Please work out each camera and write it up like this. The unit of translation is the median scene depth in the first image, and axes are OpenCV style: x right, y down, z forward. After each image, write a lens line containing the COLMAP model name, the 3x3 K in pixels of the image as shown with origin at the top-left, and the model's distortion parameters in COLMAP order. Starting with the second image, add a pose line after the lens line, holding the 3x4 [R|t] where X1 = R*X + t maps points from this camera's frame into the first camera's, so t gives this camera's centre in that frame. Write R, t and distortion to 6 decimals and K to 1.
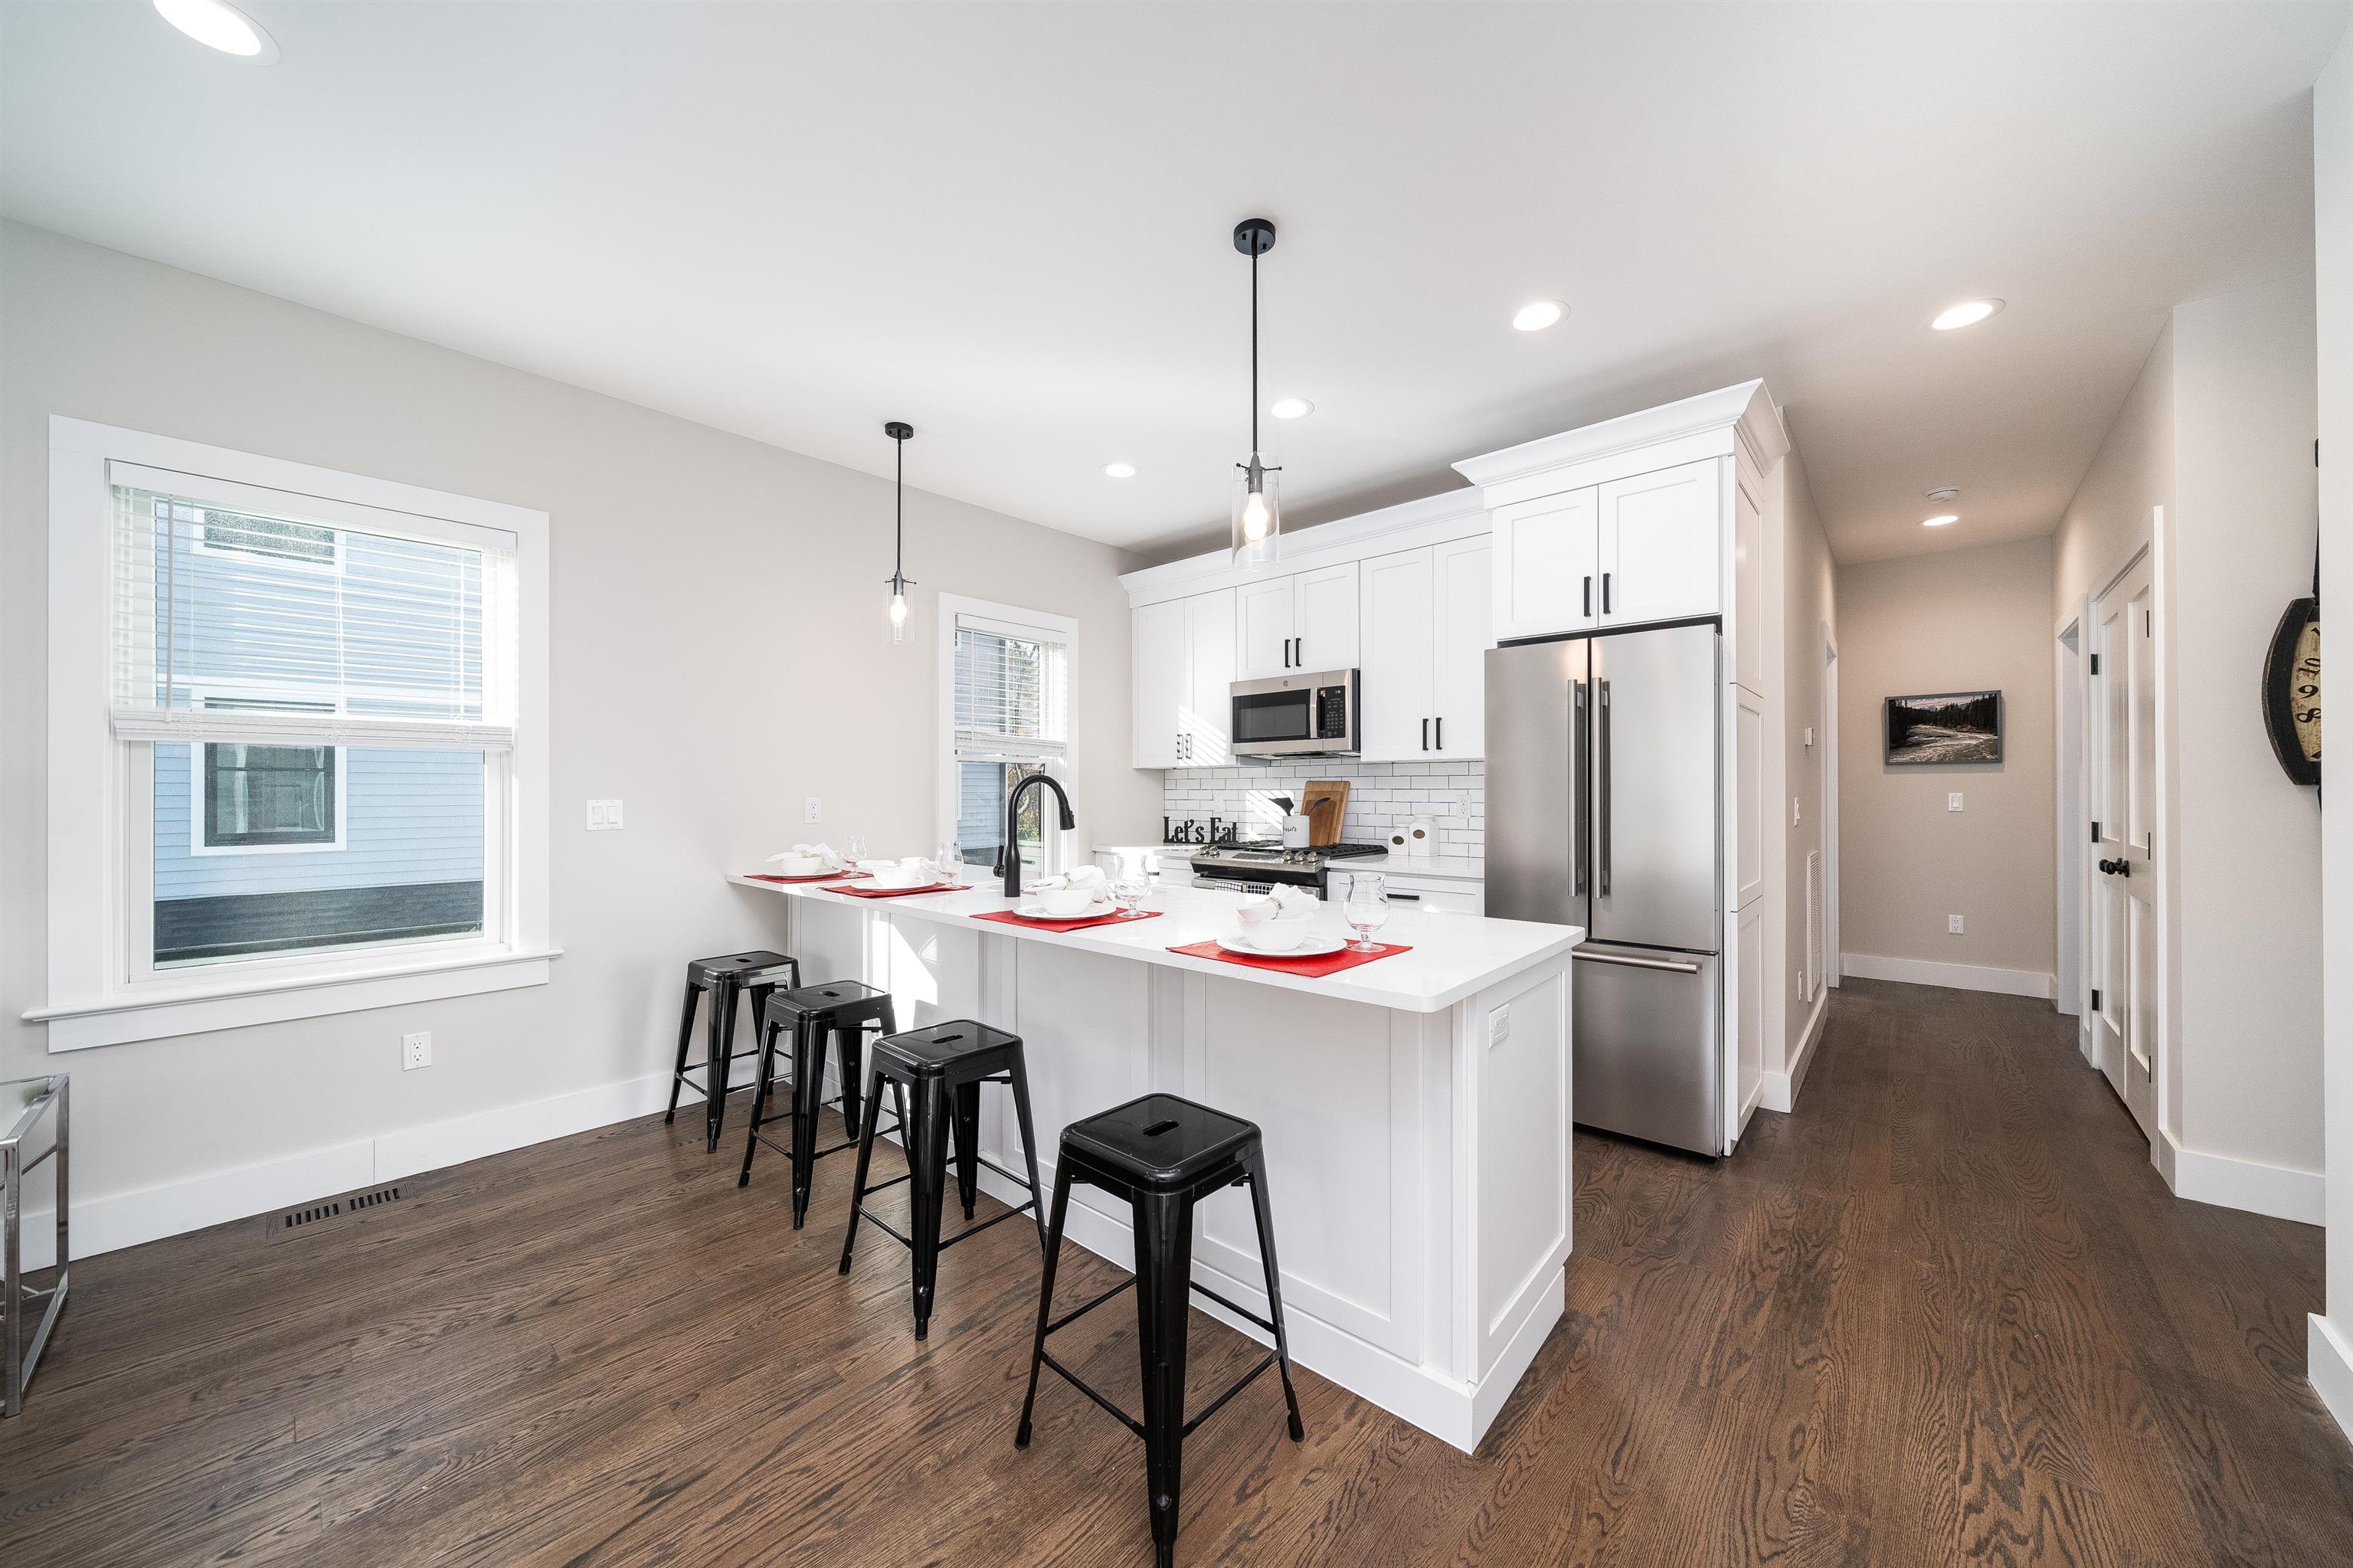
lens RADIAL K [[812.8, 0, 1176.5], [0, 812.8, 784.0], [0, 0, 1]] dist [-0.001301, -0.000066]
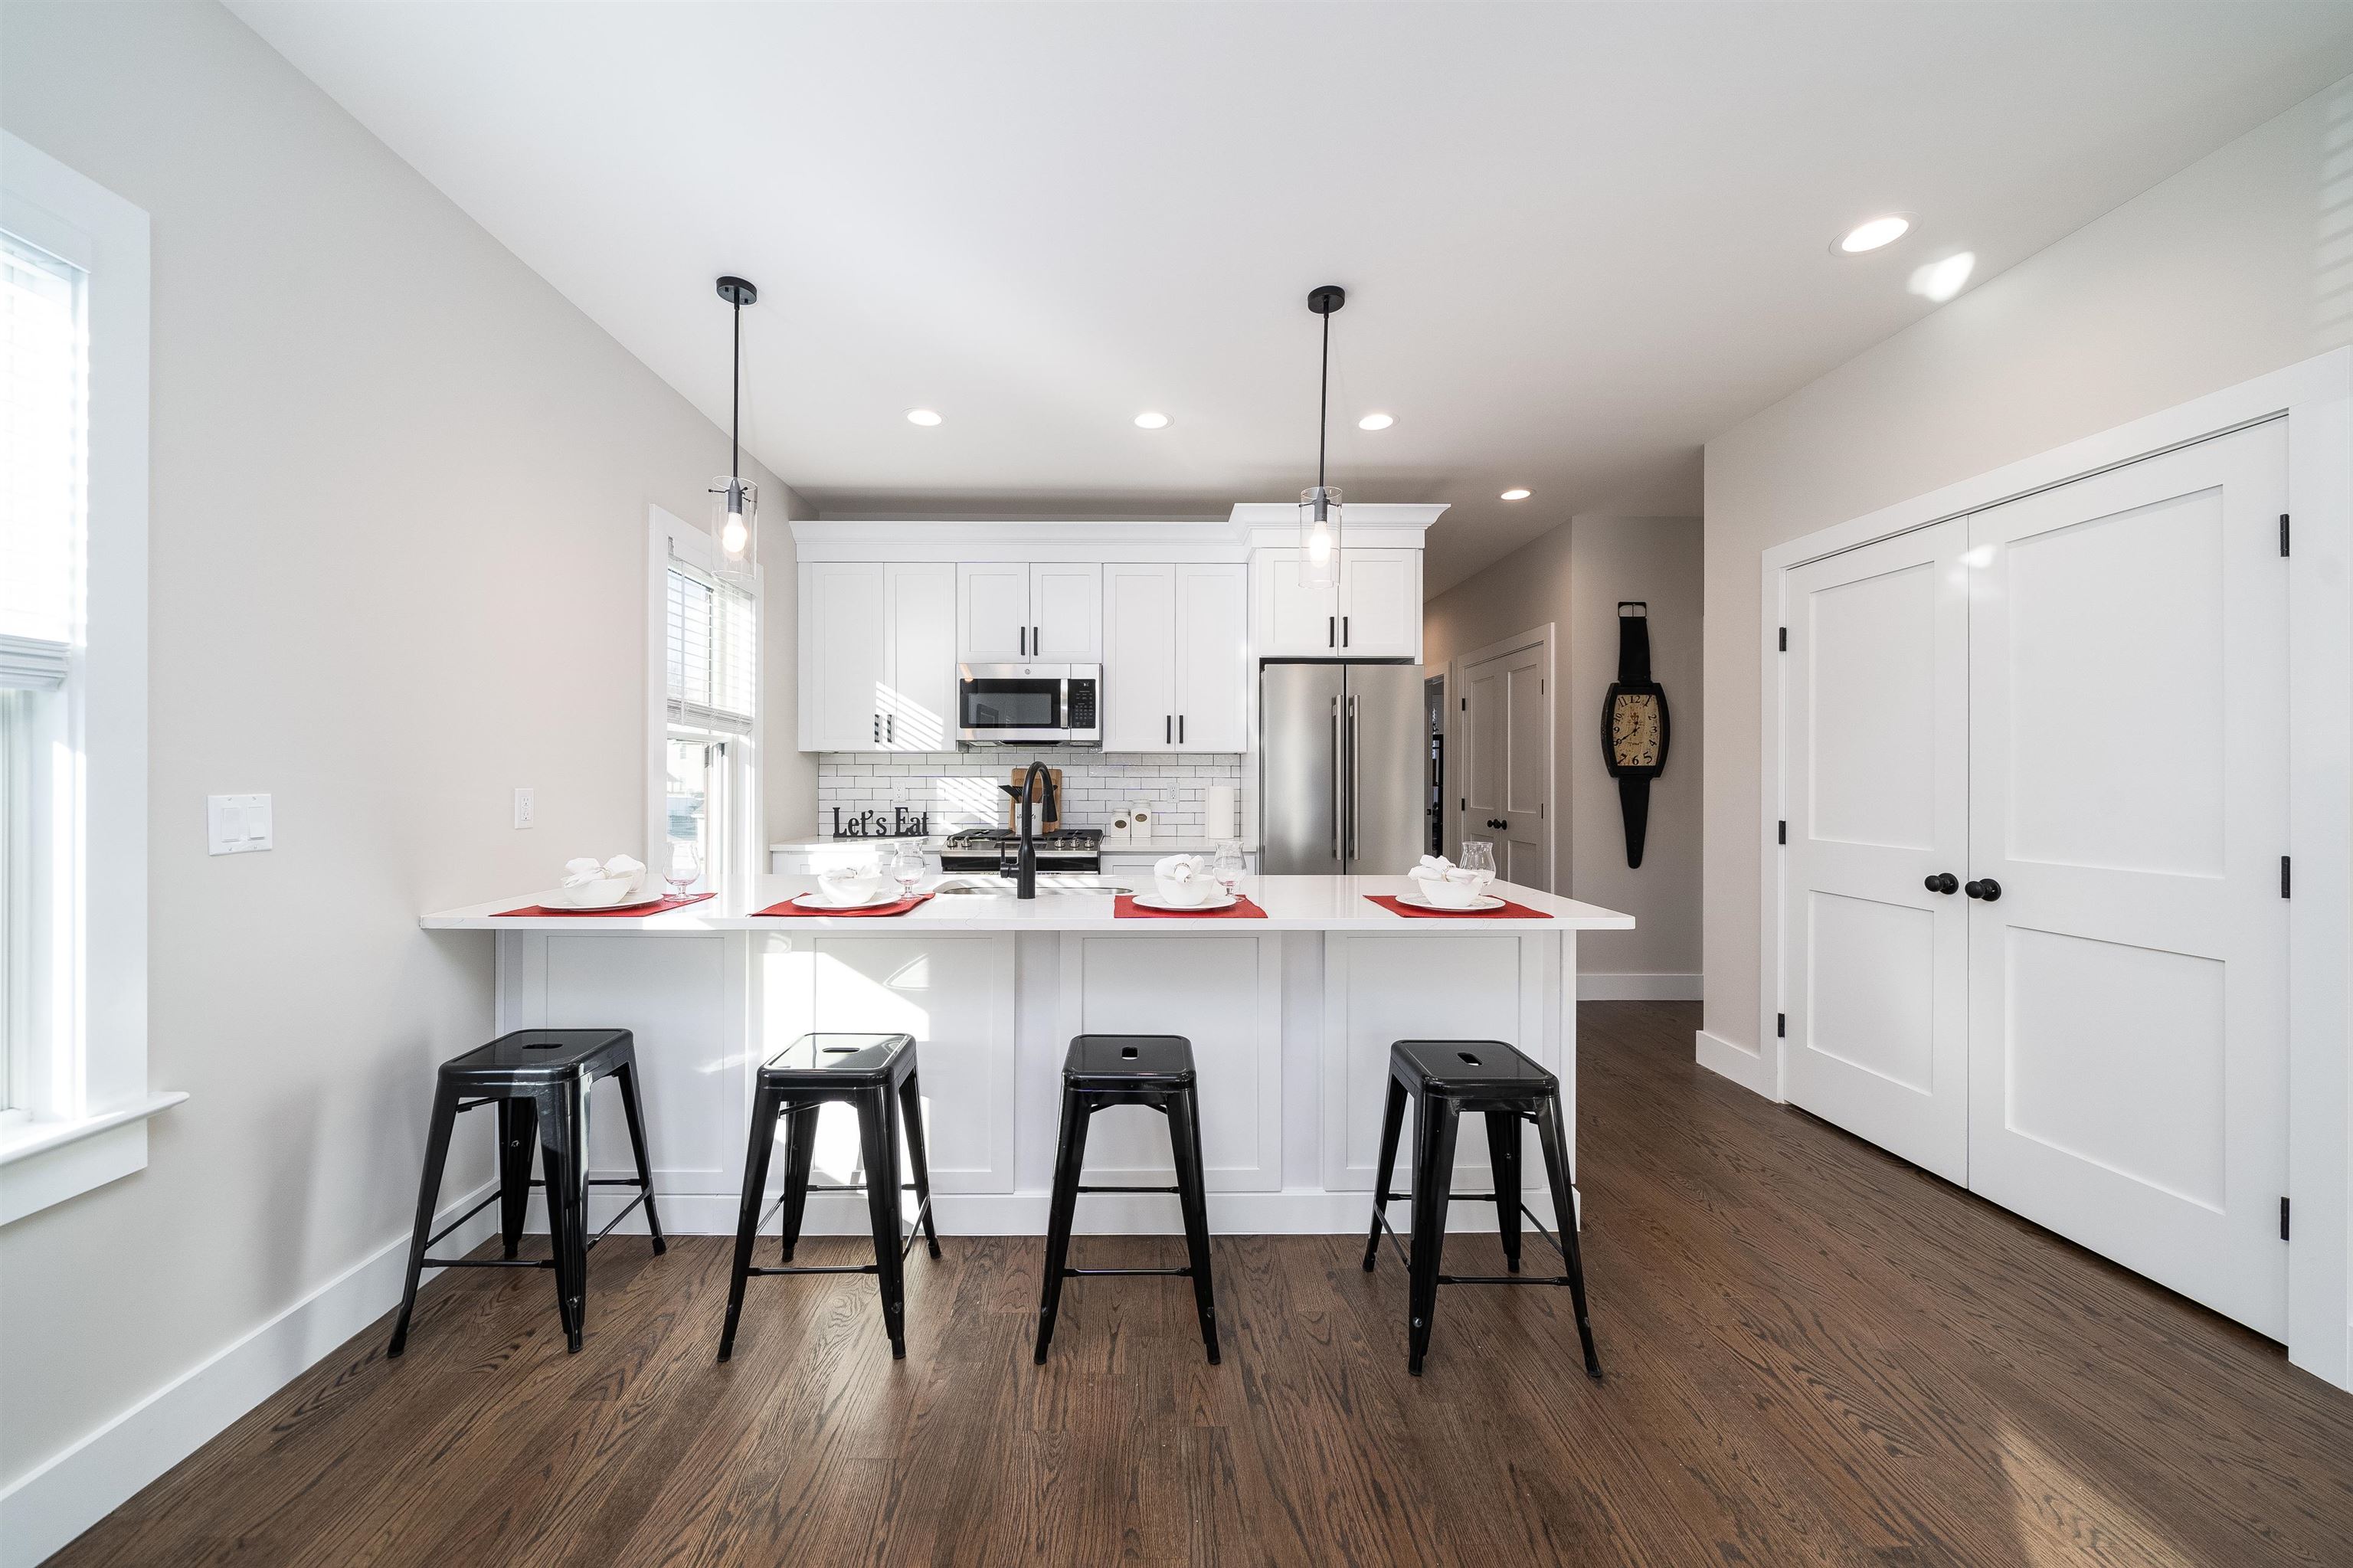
lens RADIAL K [[829.0, 0, 1139.6], [0, 829.0, 771.5], [0, 0, 1]] dist [0.000681, 0.000148]
pose [[0.742023, 0.007891, 0.670328, -0.445448], [-0.008756, 0.999960, -0.002079, 0.000564], [-0.670318, -0.004327, 0.742062, 0.151120]]
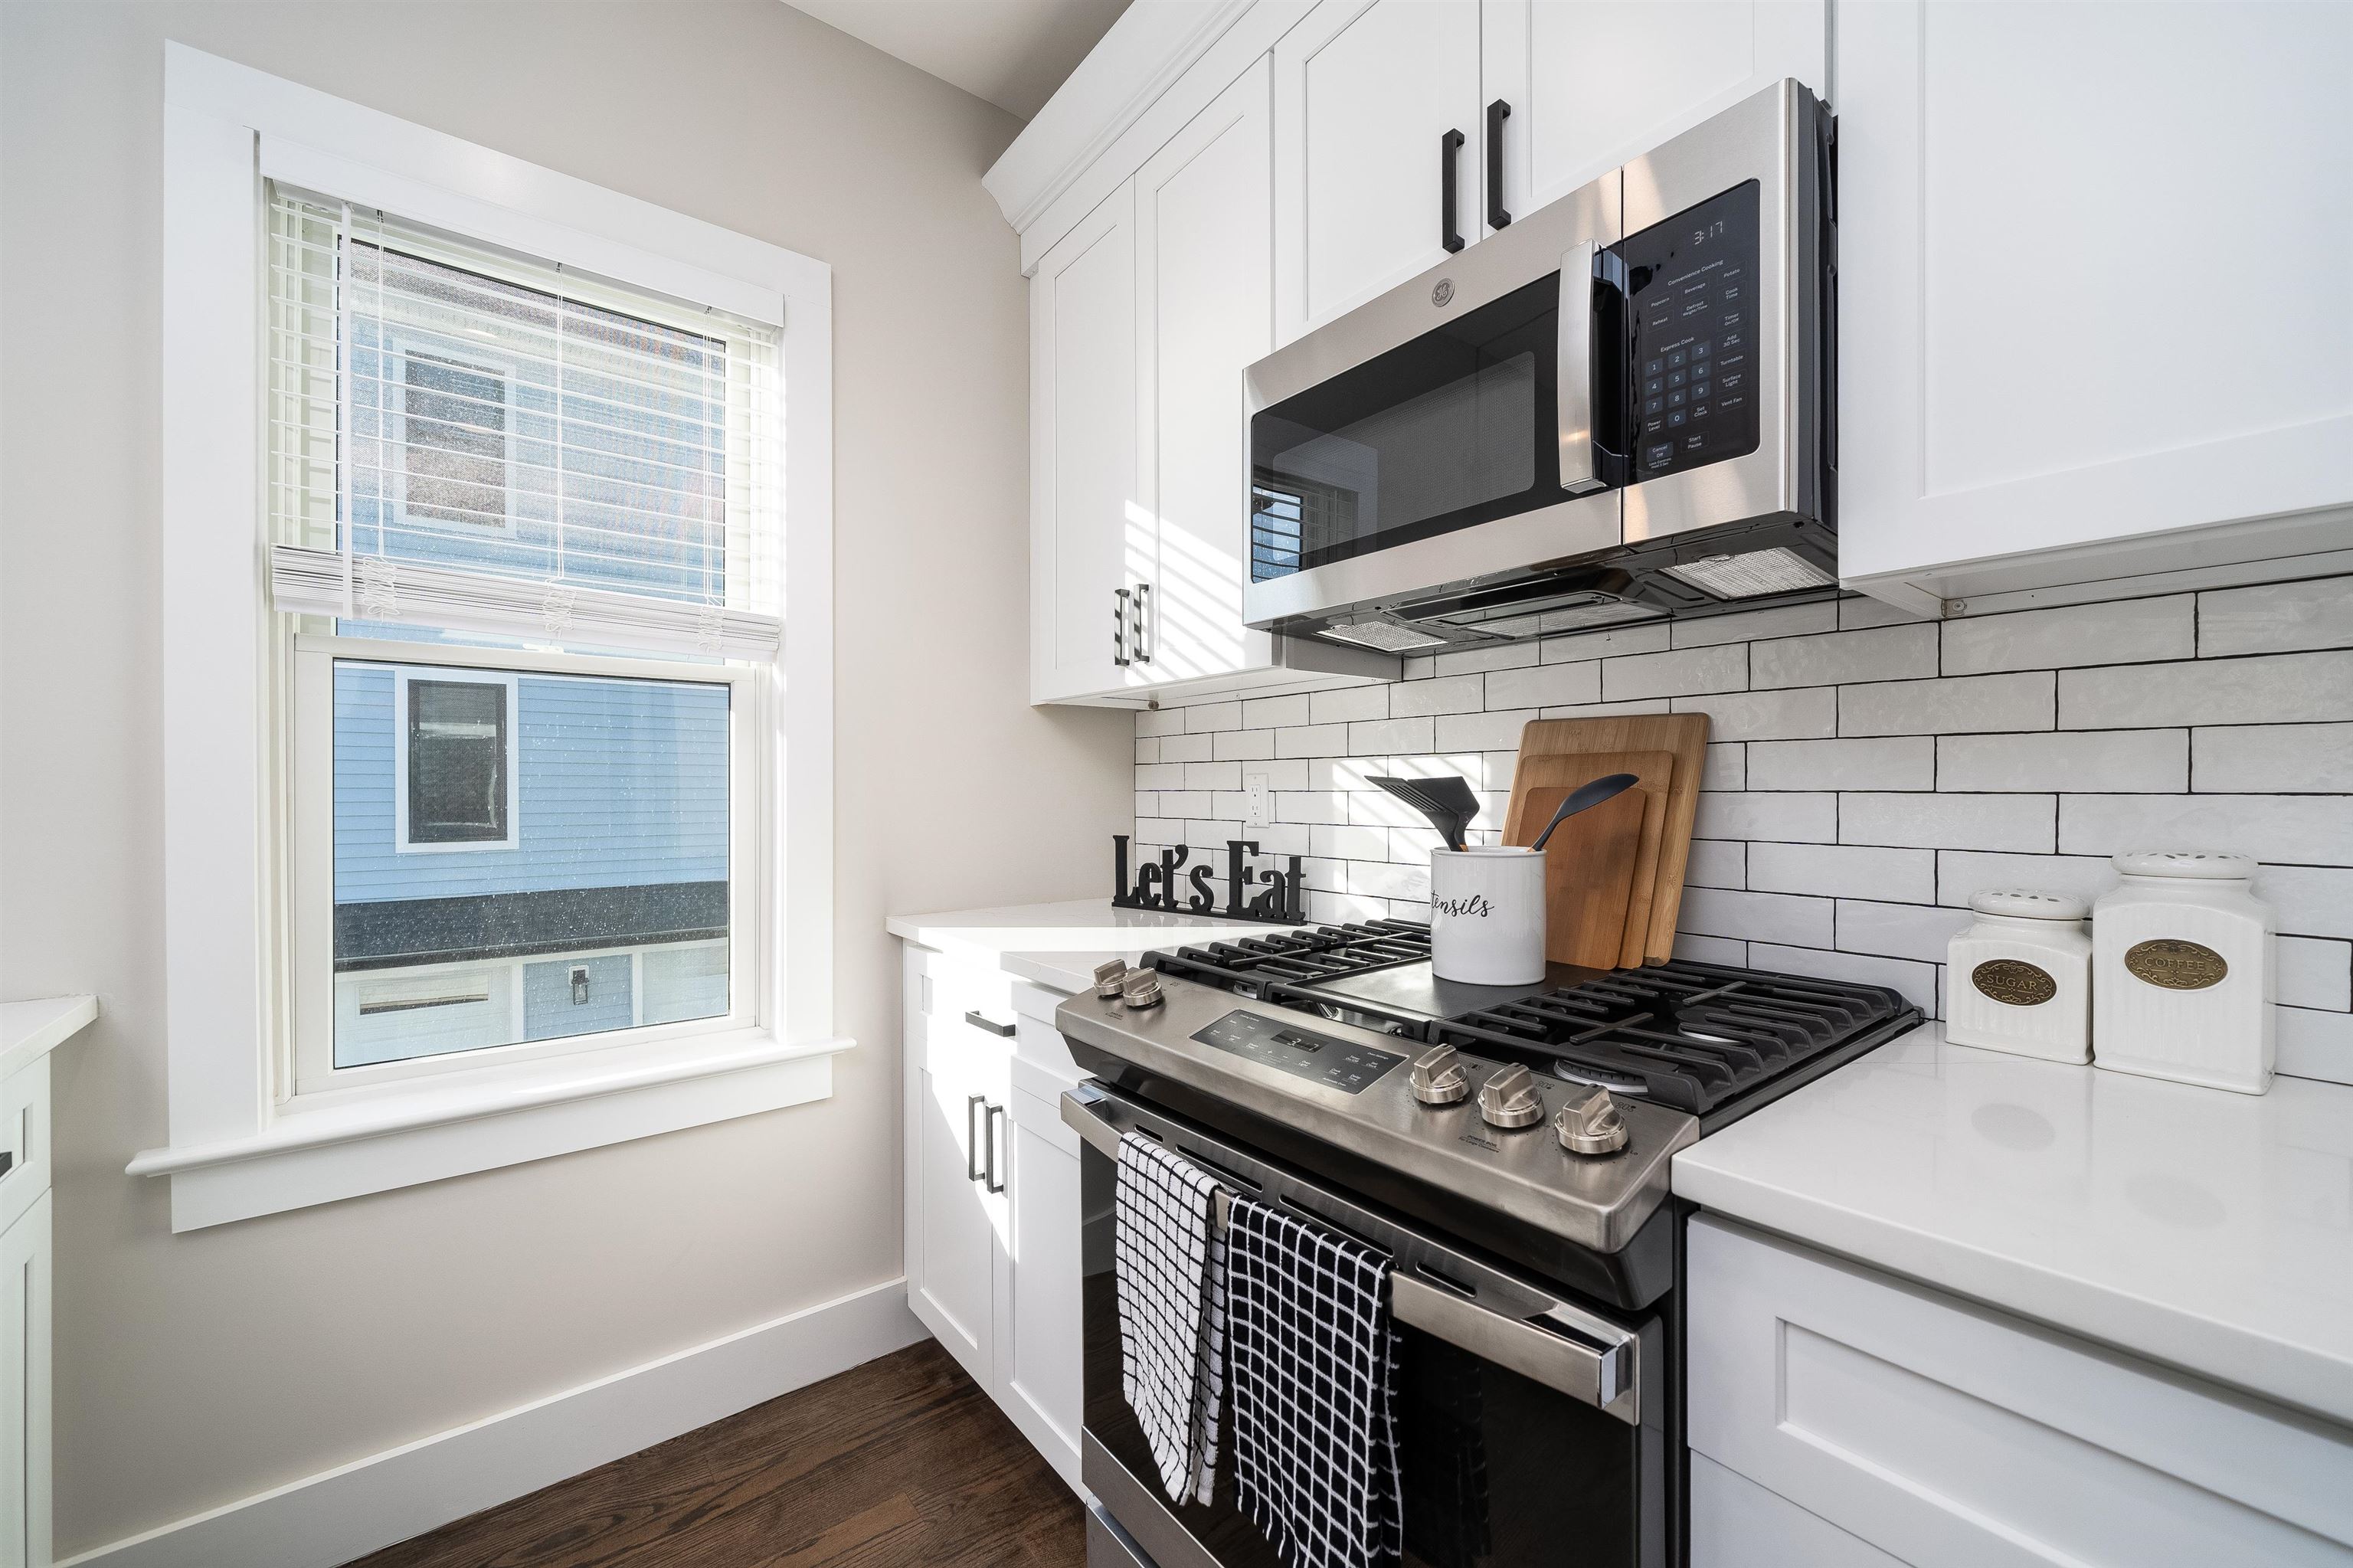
lens RADIAL K [[923.5, 0, 1172.6], [0, 923.5, 797.6], [0, 0, 1]] dist [-0.000174, -0.000132]
pose [[0.983086, 0.002243, -0.183129, 0.106185], [0.000953, 0.999849, 0.017361, 0.018847], [0.183140, -0.017242, 0.982936, 0.718034]]
